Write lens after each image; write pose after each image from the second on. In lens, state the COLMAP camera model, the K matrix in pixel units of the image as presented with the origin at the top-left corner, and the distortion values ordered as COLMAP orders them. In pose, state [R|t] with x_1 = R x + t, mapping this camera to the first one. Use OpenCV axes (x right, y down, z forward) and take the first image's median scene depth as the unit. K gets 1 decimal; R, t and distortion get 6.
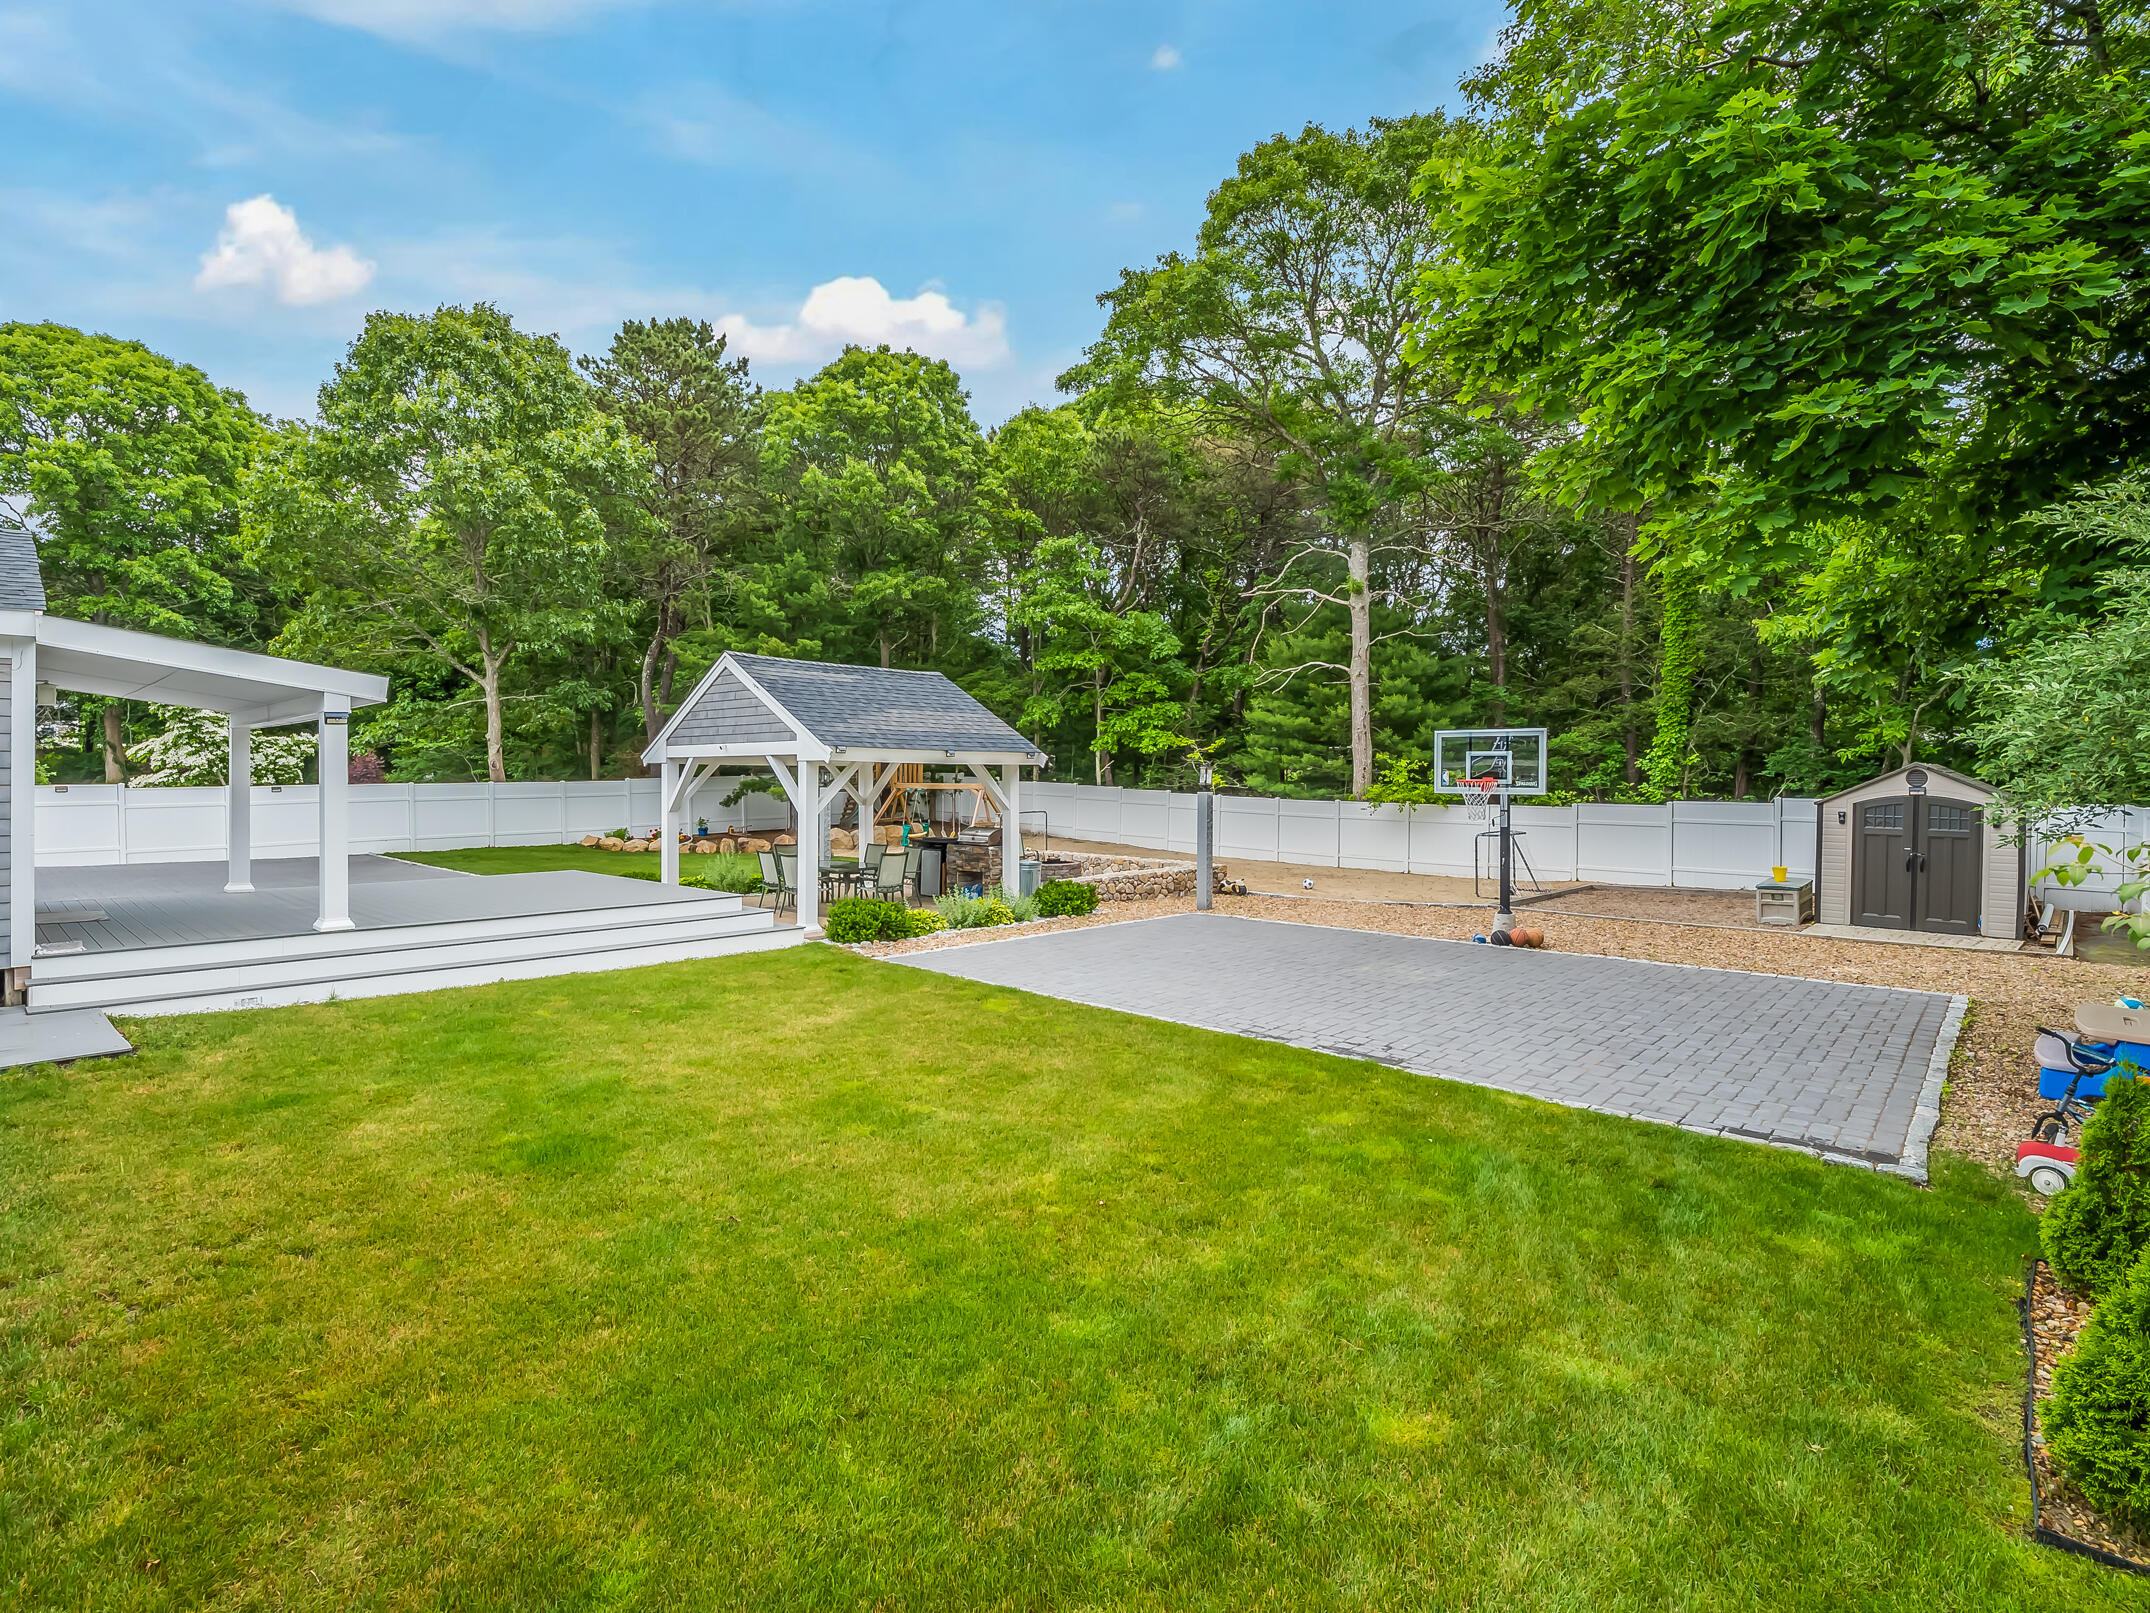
lens RADIAL K [[1039.7, 0, 1075.0], [0, 1039.7, 806.5], [0, 0, 1]] dist [-0.000208, -0.000007]
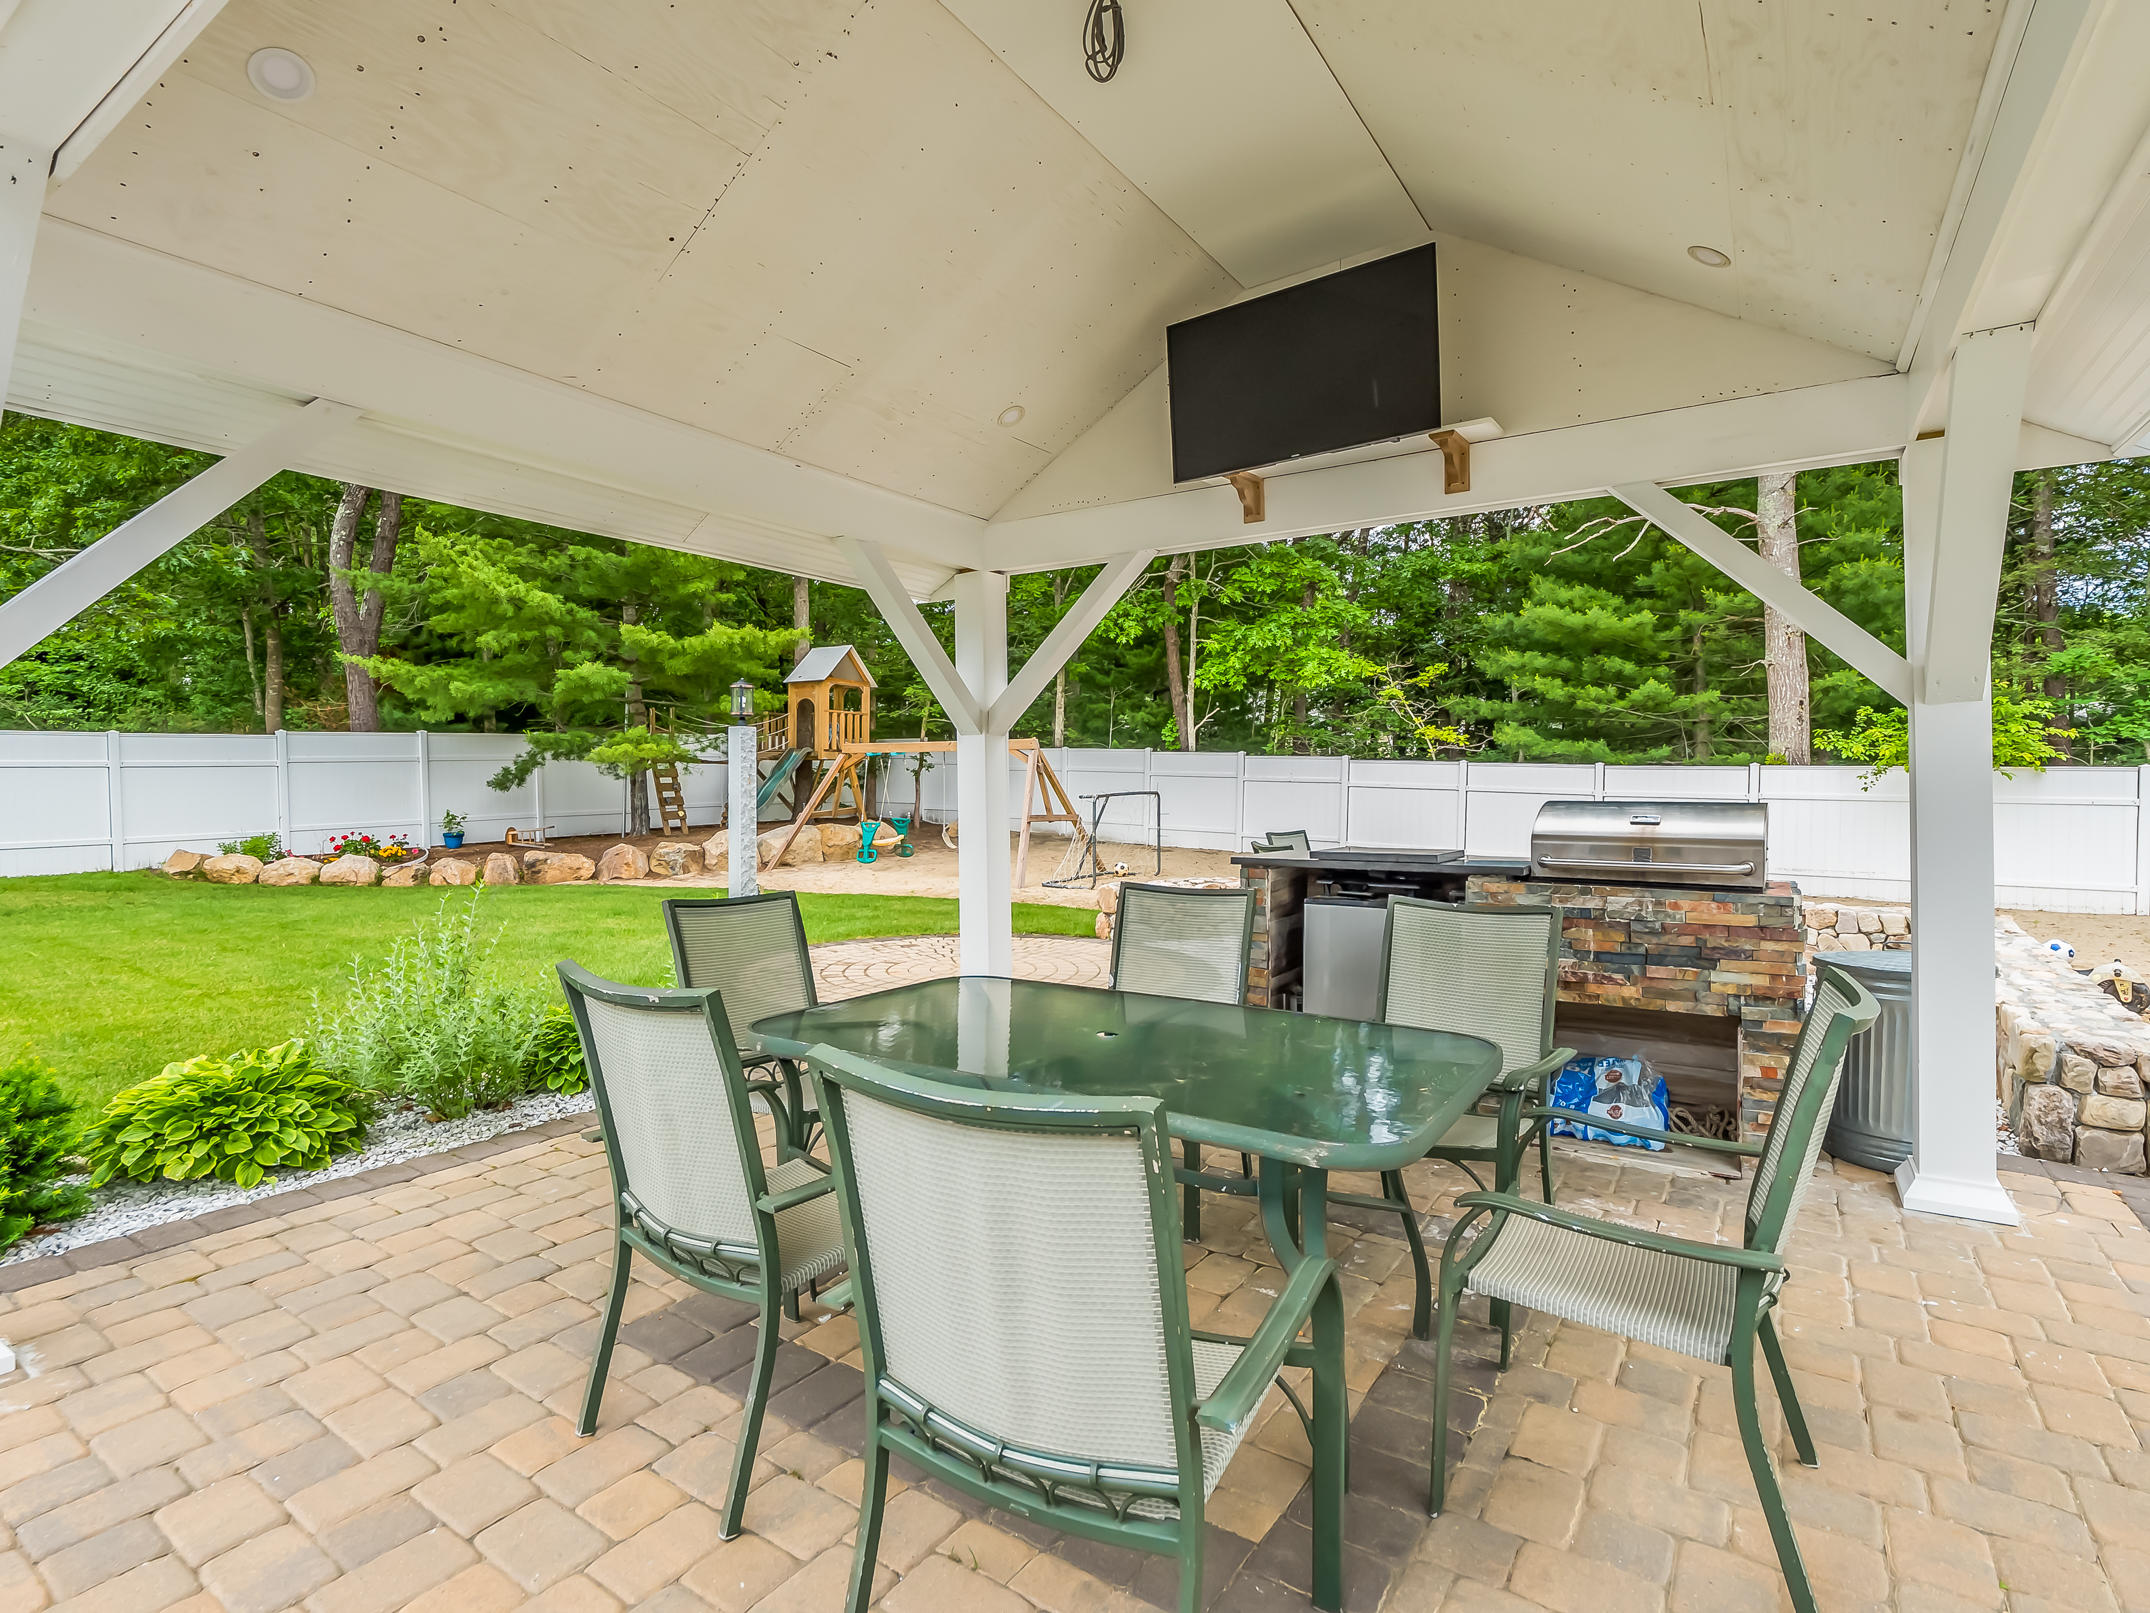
lens RADIAL K [[1057.9, 0, 1038.8], [0, 1057.9, 809.3], [0, 0, 1]] dist [0.000801, 0.000117]
pose [[0.991484, -0.006629, 0.130058, -0.152925], [0.005983, 0.999968, 0.005357, 0.009304], [-0.130089, -0.004533, 0.991492, 0.488060]]
